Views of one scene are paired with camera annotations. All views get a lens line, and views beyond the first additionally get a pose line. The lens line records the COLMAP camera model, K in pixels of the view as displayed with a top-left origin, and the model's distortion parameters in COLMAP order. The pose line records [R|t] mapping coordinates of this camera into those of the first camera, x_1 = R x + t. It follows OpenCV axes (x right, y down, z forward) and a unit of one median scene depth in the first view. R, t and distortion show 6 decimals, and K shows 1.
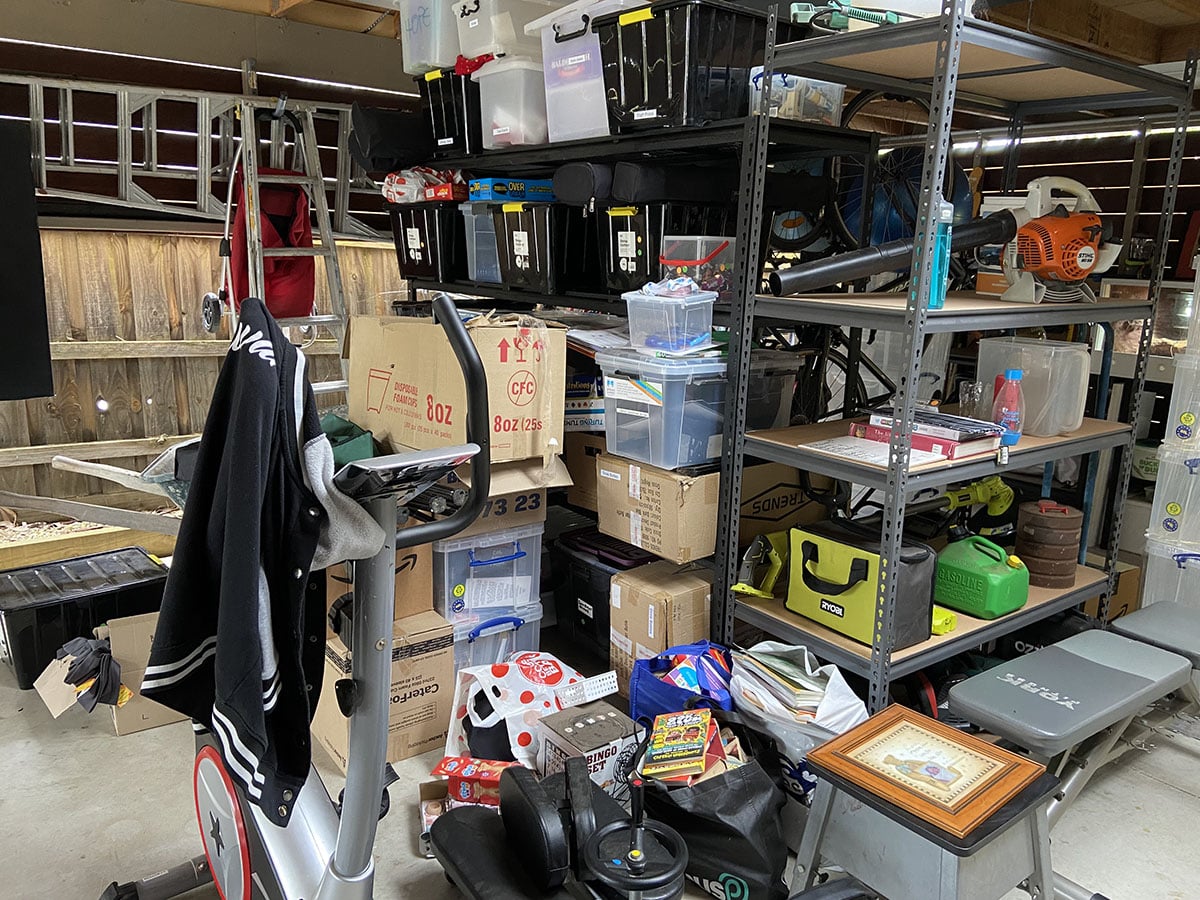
lens RADIAL K [[929.0, 0, 593.4], [0, 929.0, 451.8], [0, 0, 1]] dist [0.041144, -0.068771]
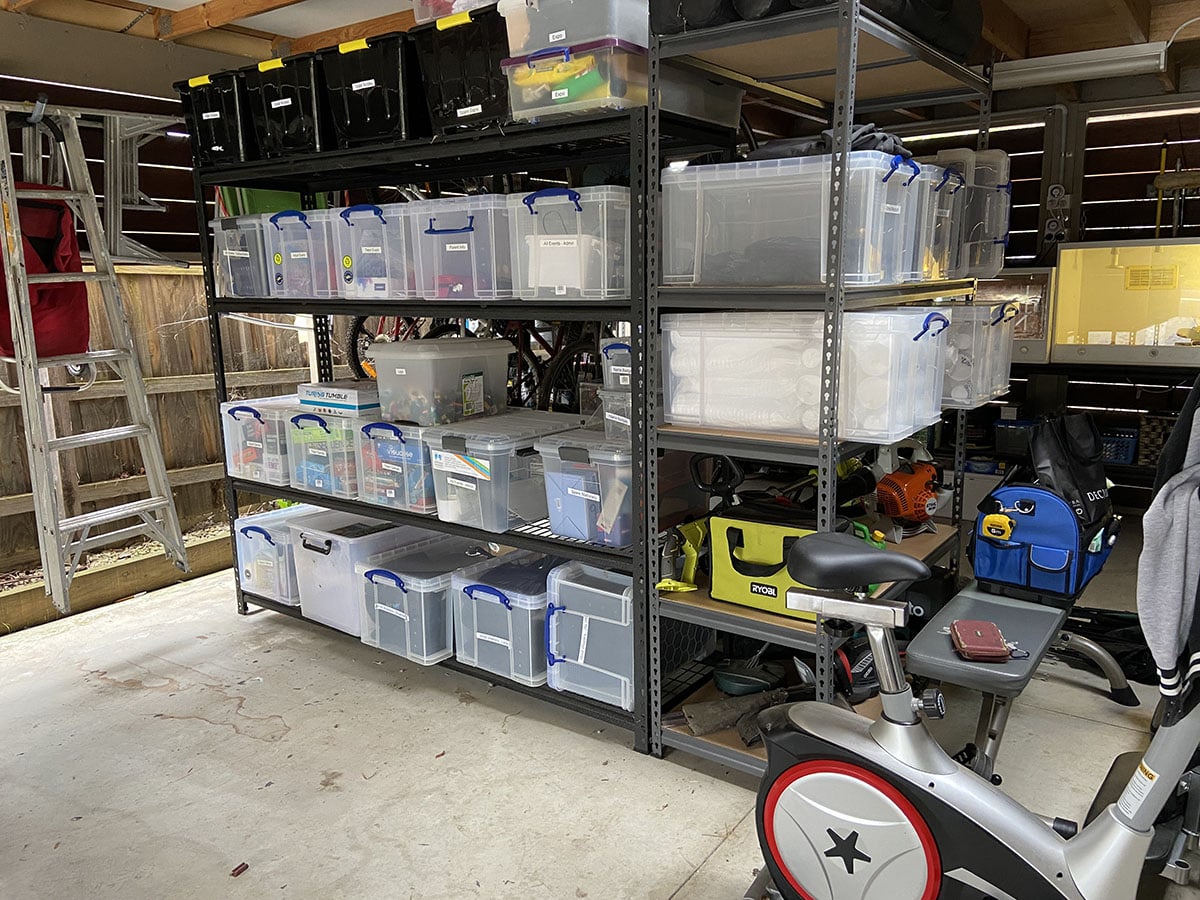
lens RADIAL K [[929.0, 0, 600.2], [0, 929.0, 451.5], [0, 0, 1]] dist [0.041144, -0.068771]
pose [[0.954666, -0.096921, 0.281458, -0.168716], [0.105265, 0.994336, -0.014640, 0.013798], [-0.278445, 0.043604, 0.959462, 0.070492]]
